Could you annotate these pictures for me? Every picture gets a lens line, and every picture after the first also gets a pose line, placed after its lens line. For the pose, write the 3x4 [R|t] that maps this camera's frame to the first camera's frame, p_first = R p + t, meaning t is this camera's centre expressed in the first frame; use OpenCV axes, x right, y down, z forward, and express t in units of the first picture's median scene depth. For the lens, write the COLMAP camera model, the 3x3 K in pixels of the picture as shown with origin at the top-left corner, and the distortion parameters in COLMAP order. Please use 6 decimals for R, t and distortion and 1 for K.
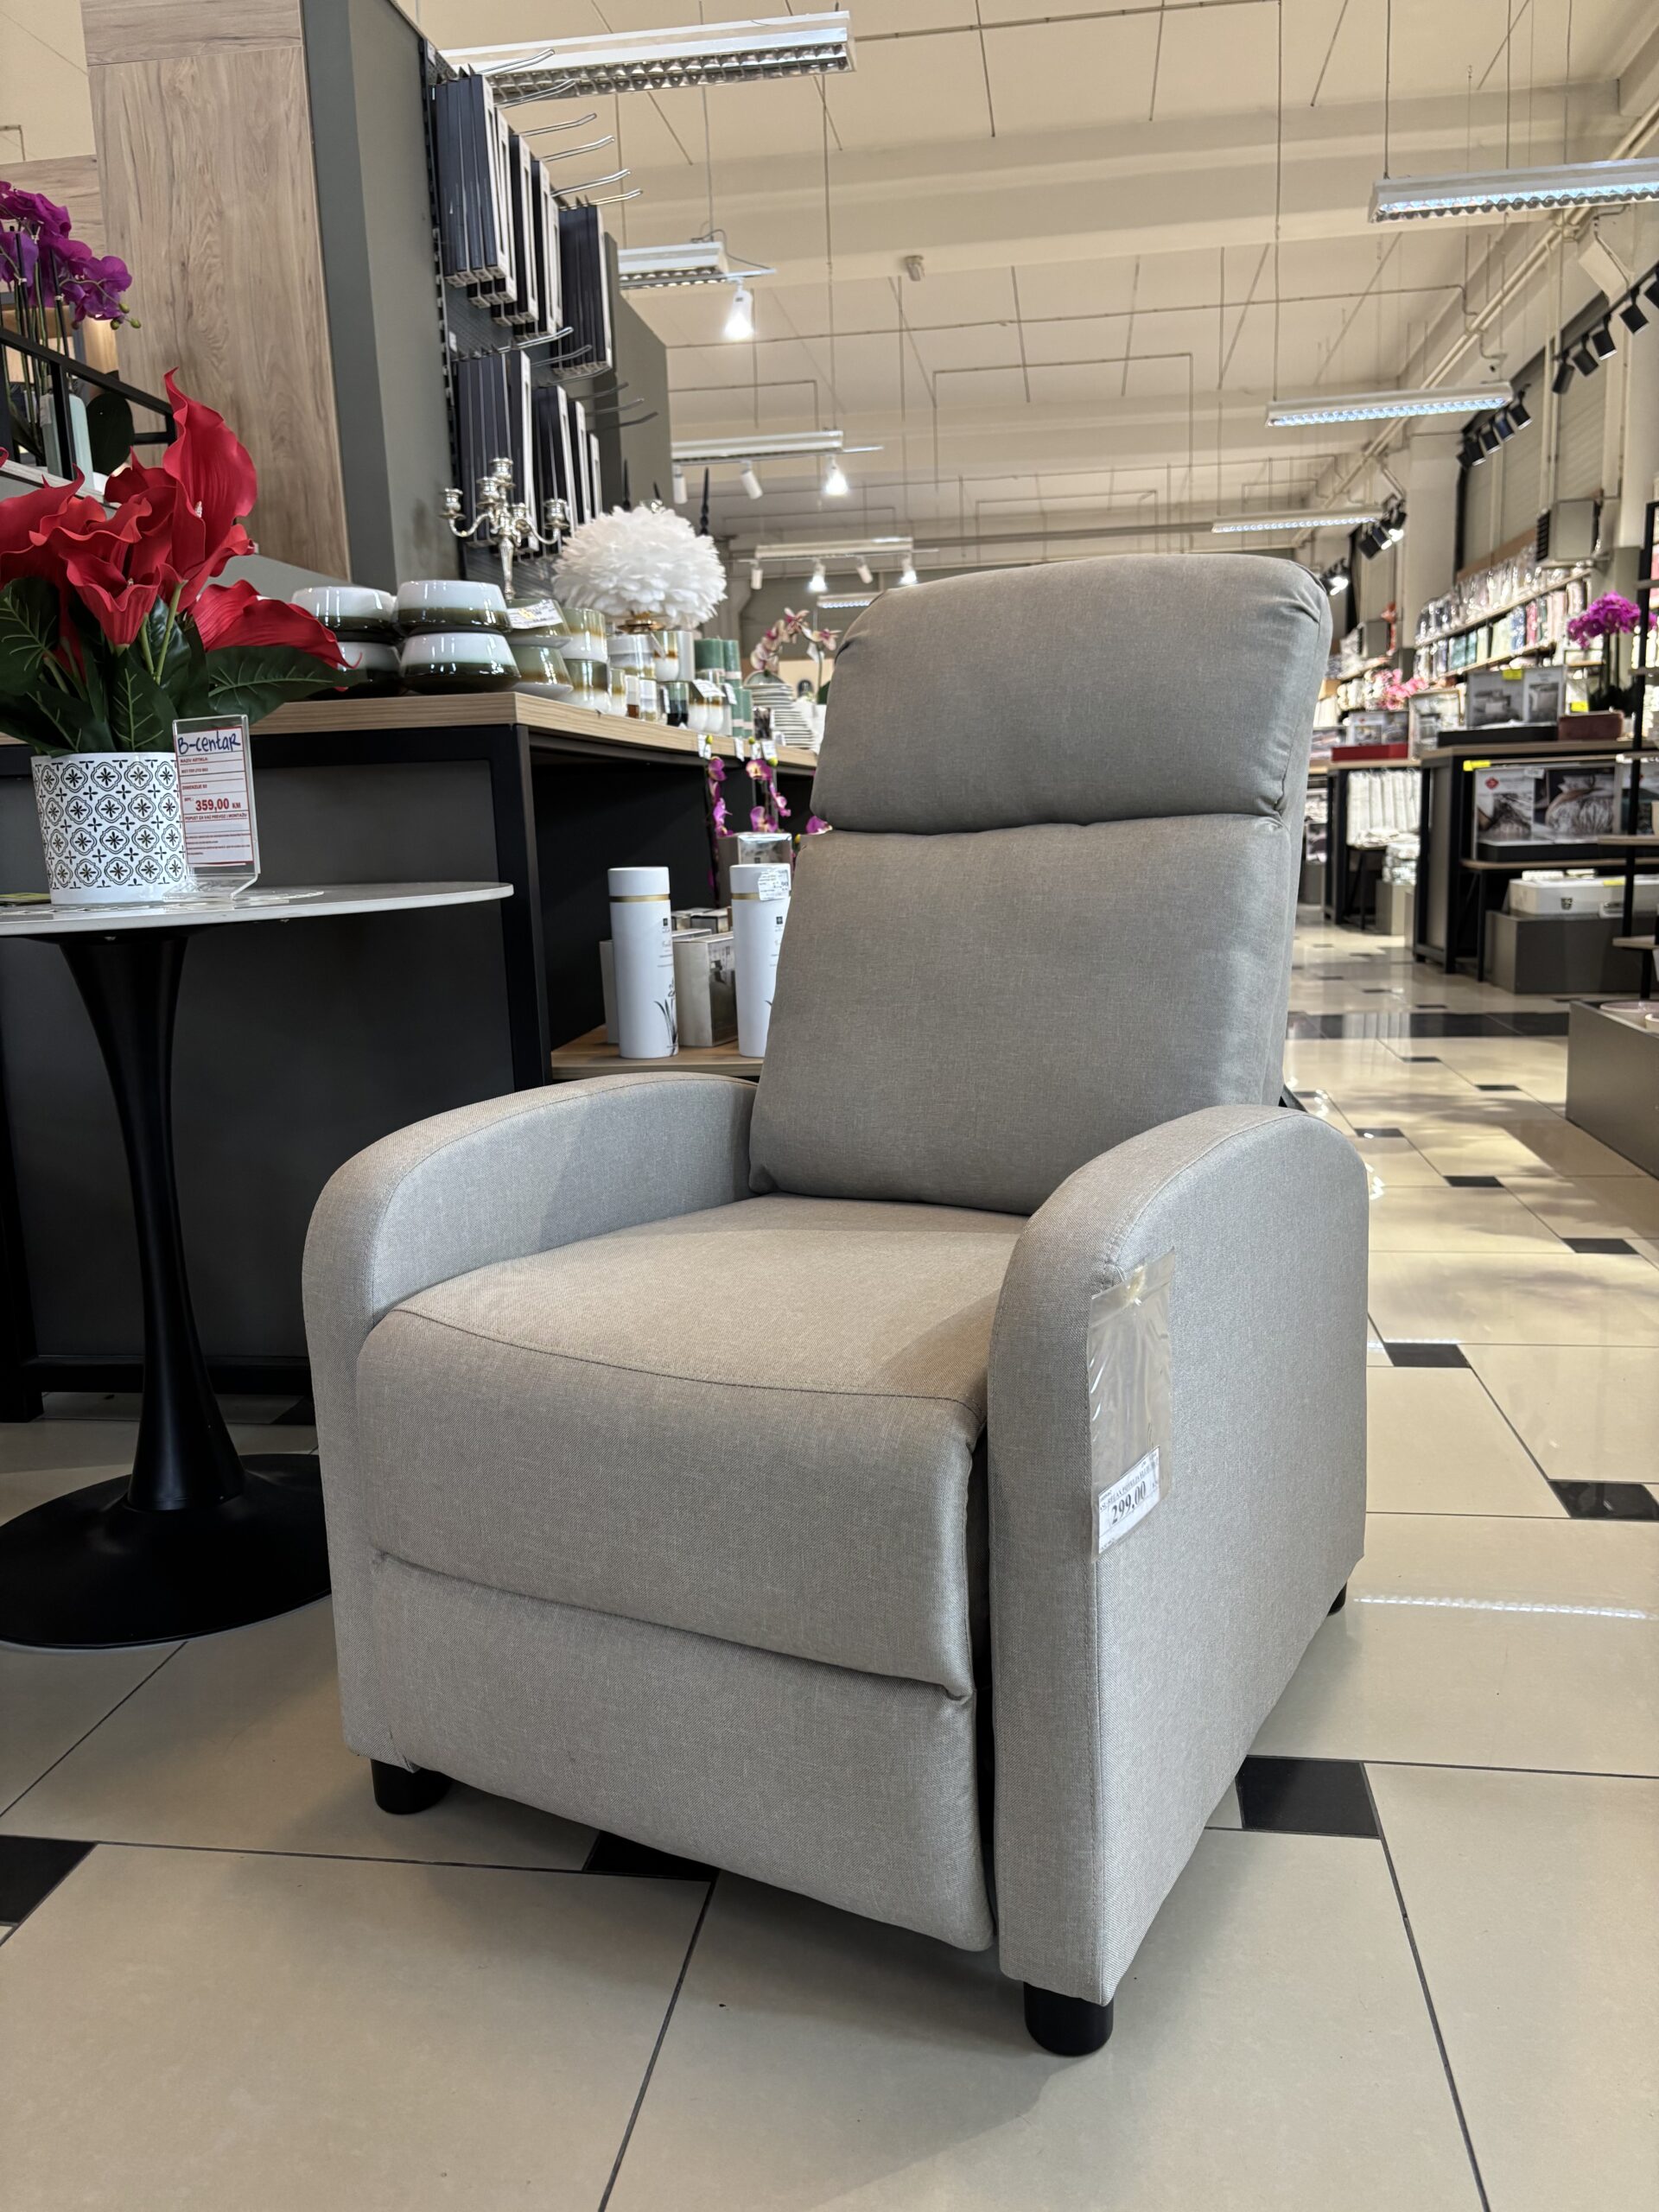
lens RADIAL K [[1663.9, 0, 829.5], [0, 1663.9, 1106.0], [0, 0, 1]] dist [0.048835, -0.072558]
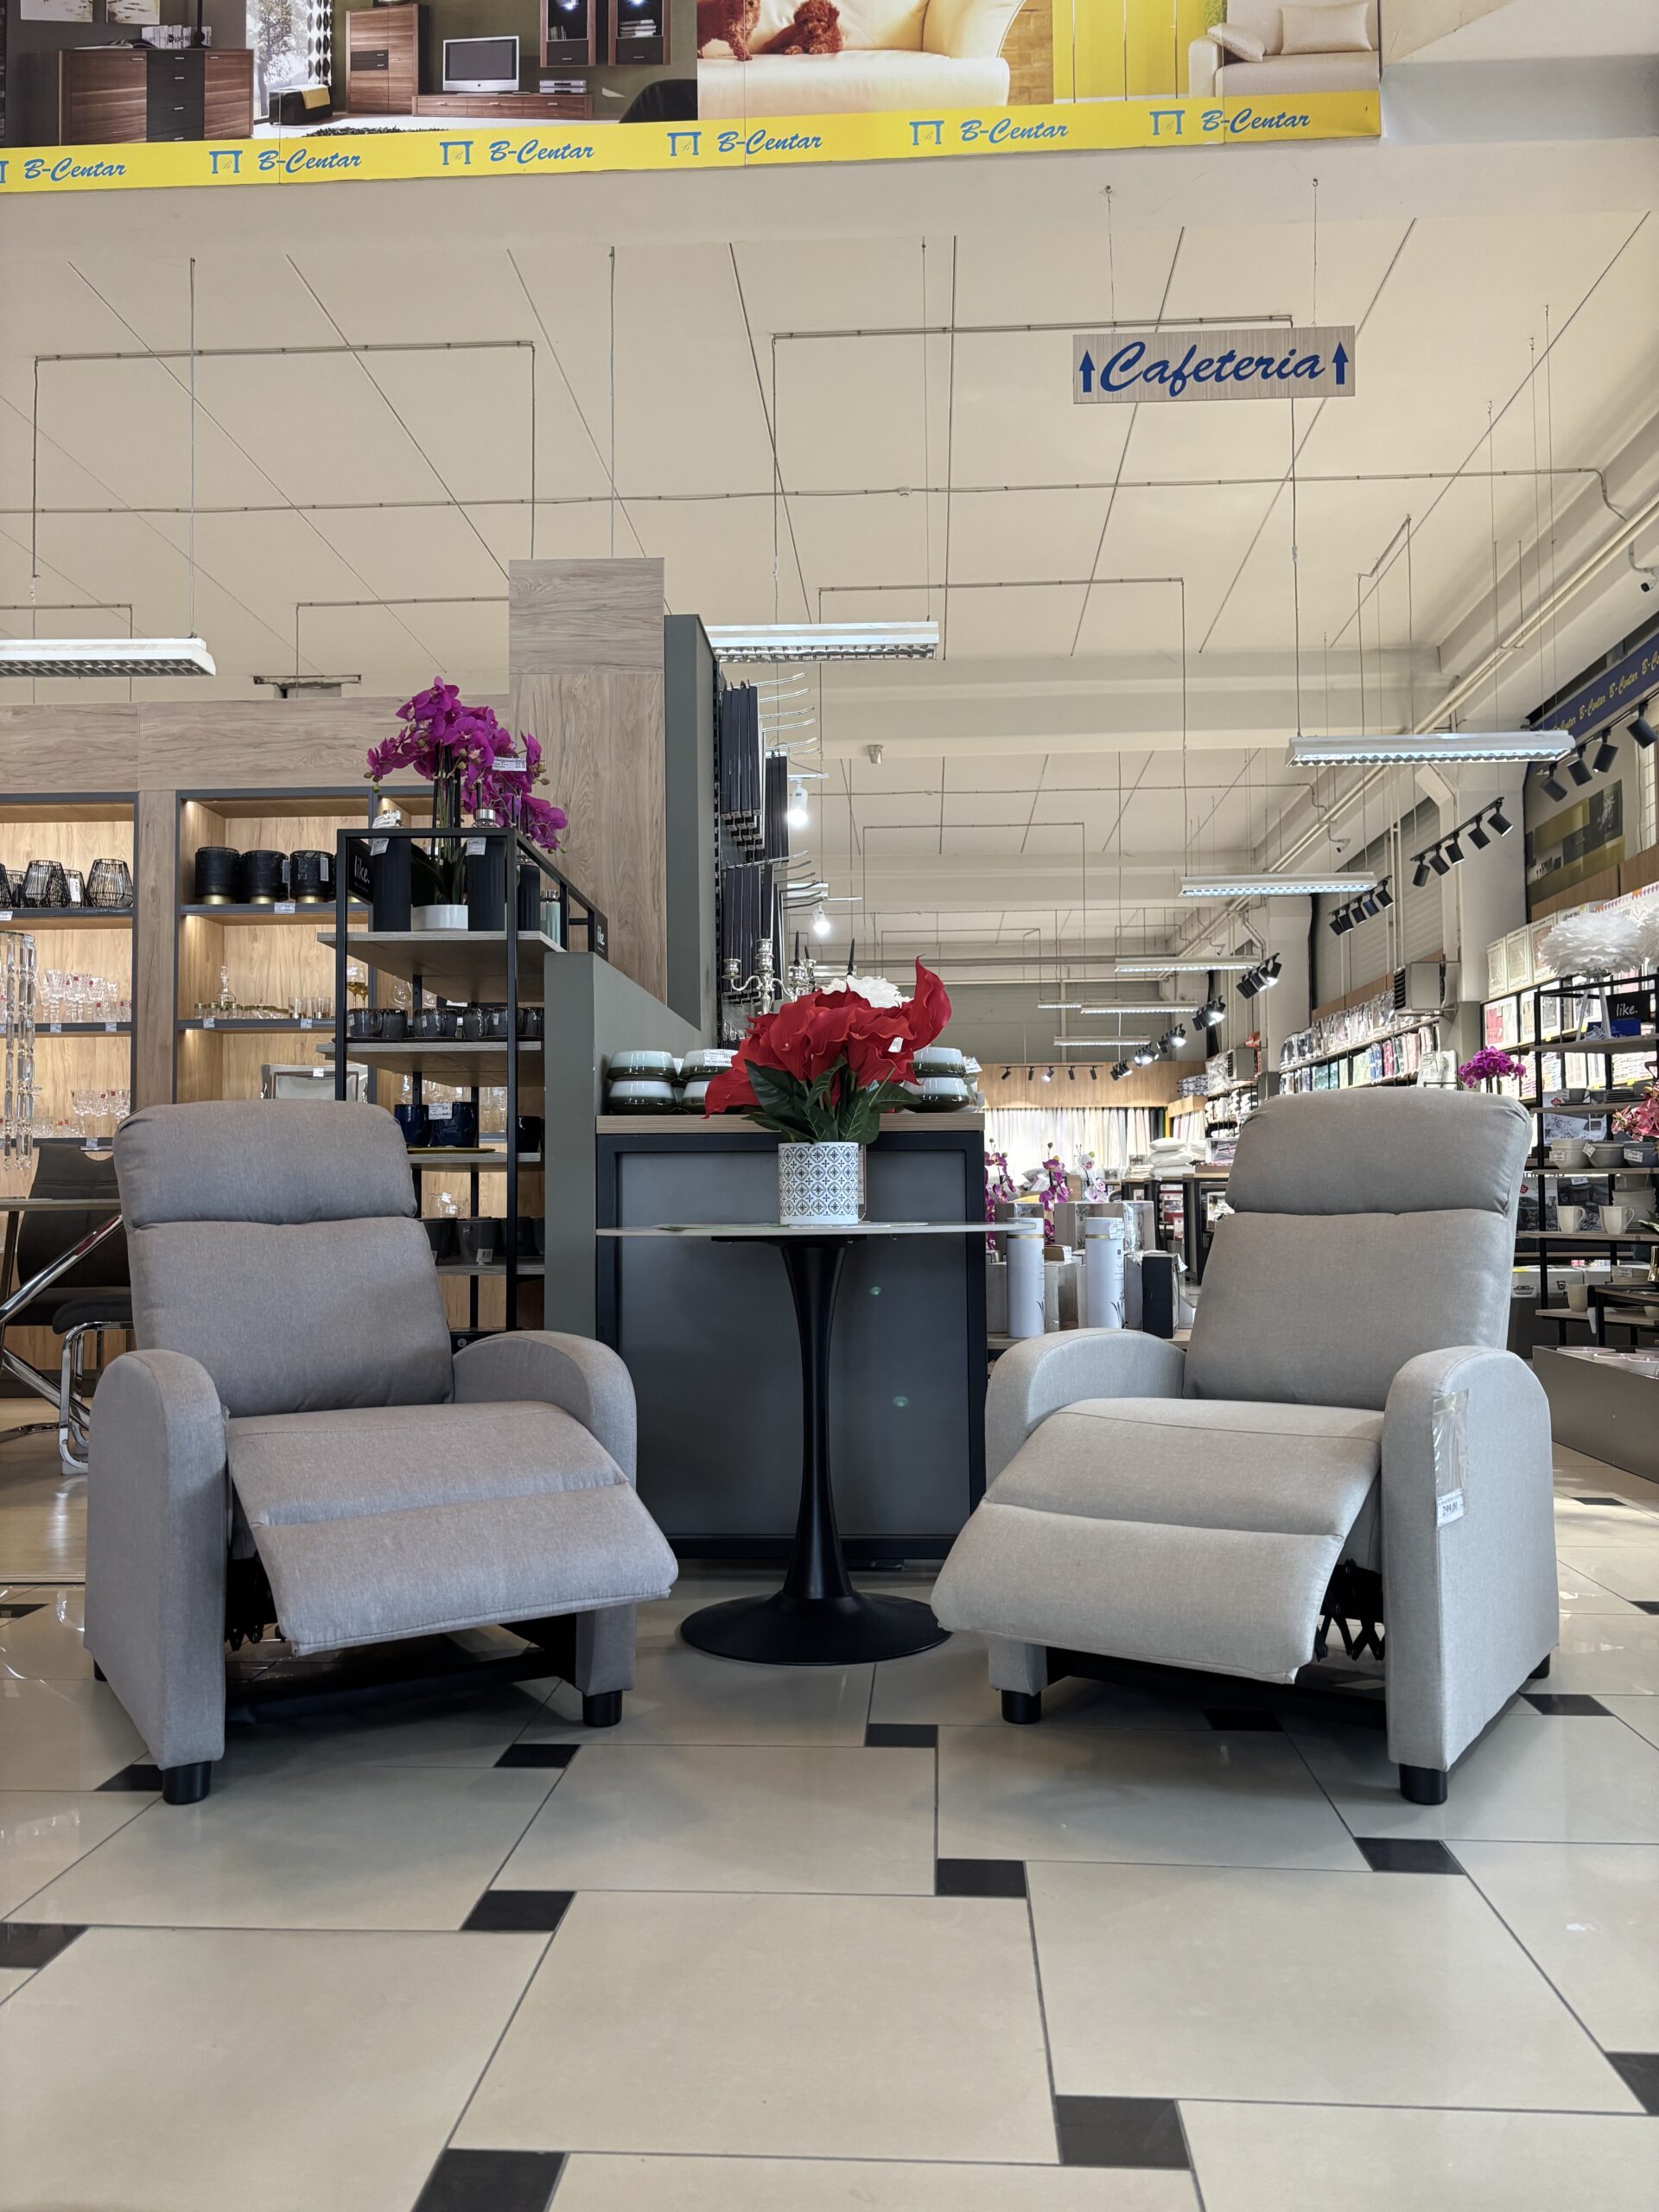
lens RADIAL K [[1682.3, 0, 854.9], [0, 1682.3, 1075.3], [0, 0, 1]] dist [0.056251, 0.000336]
pose [[0.994208, 0.035182, 0.101547, -0.108962], [-0.008832, 0.968448, -0.249058, 0.031406], [-0.107105, 0.246719, 0.963150, -0.141213]]
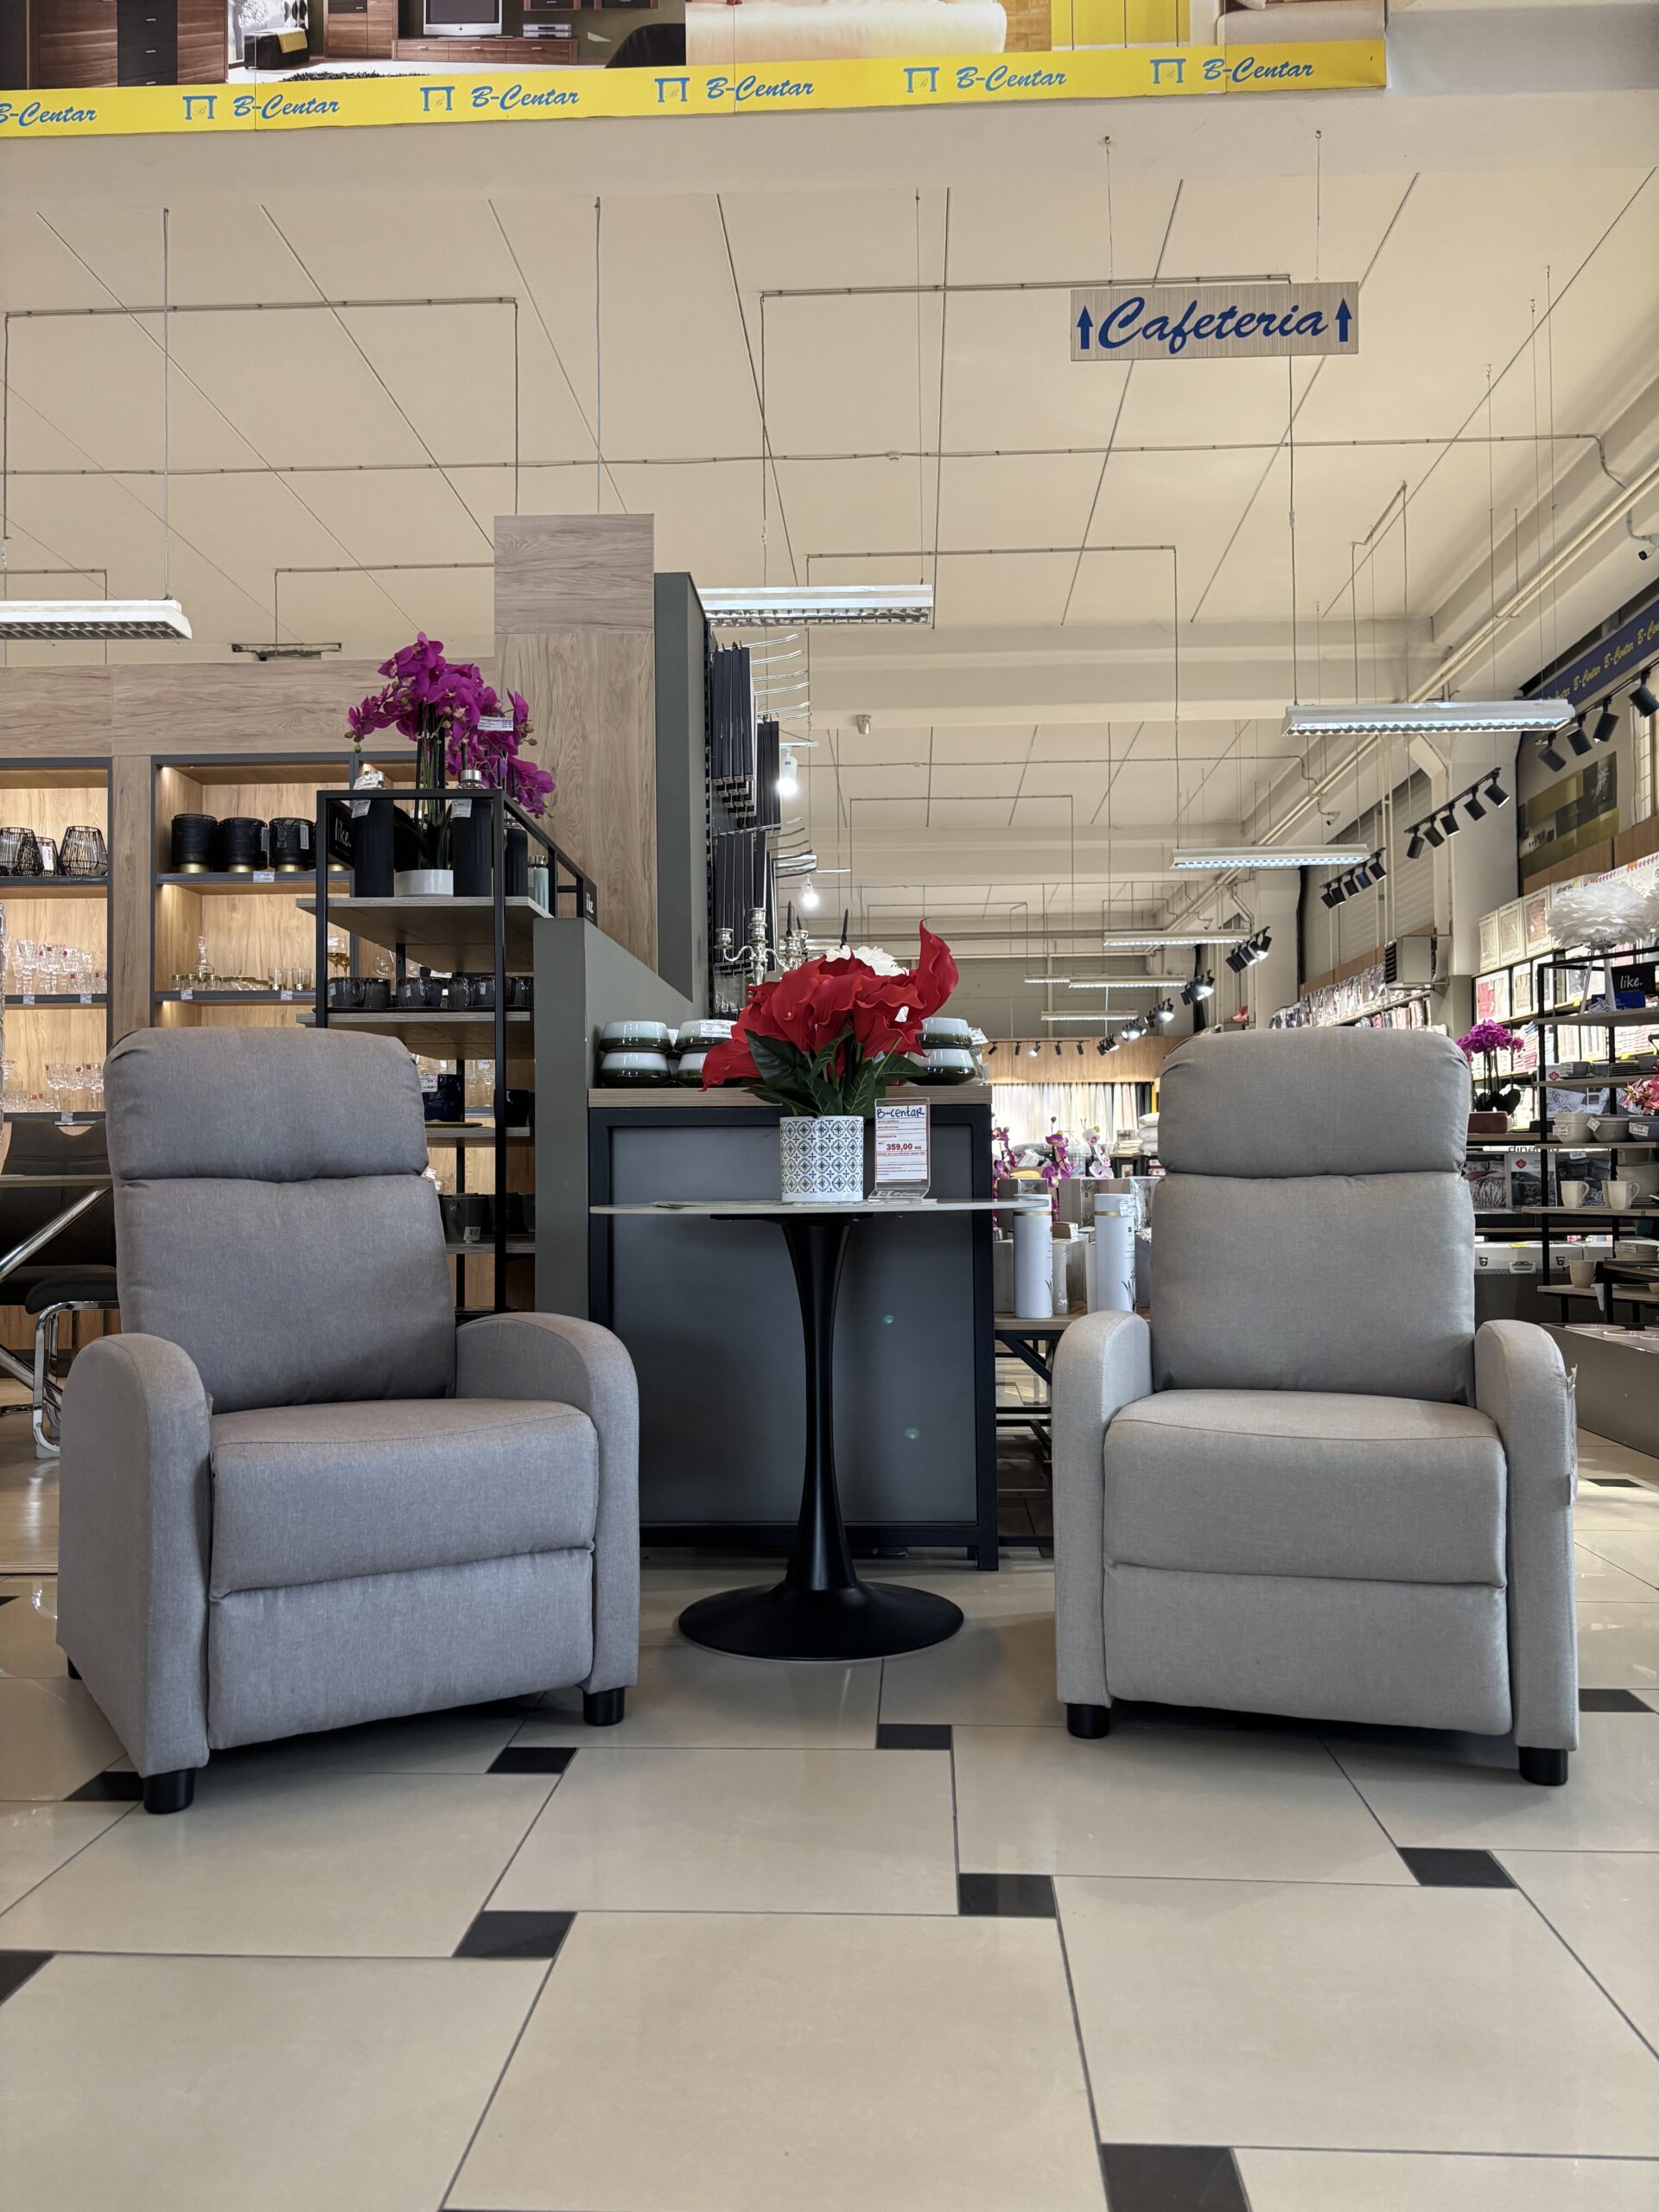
lens RADIAL K [[1682.5, 0, 852.7], [0, 1682.5, 1075.5], [0, 0, 1]] dist [0.051114, -0.006434]
pose [[0.993300, 0.033603, 0.110568, -0.111597], [-0.006743, 0.972013, -0.234830, 0.028681], [-0.115365, 0.232511, 0.965728, -0.126519]]
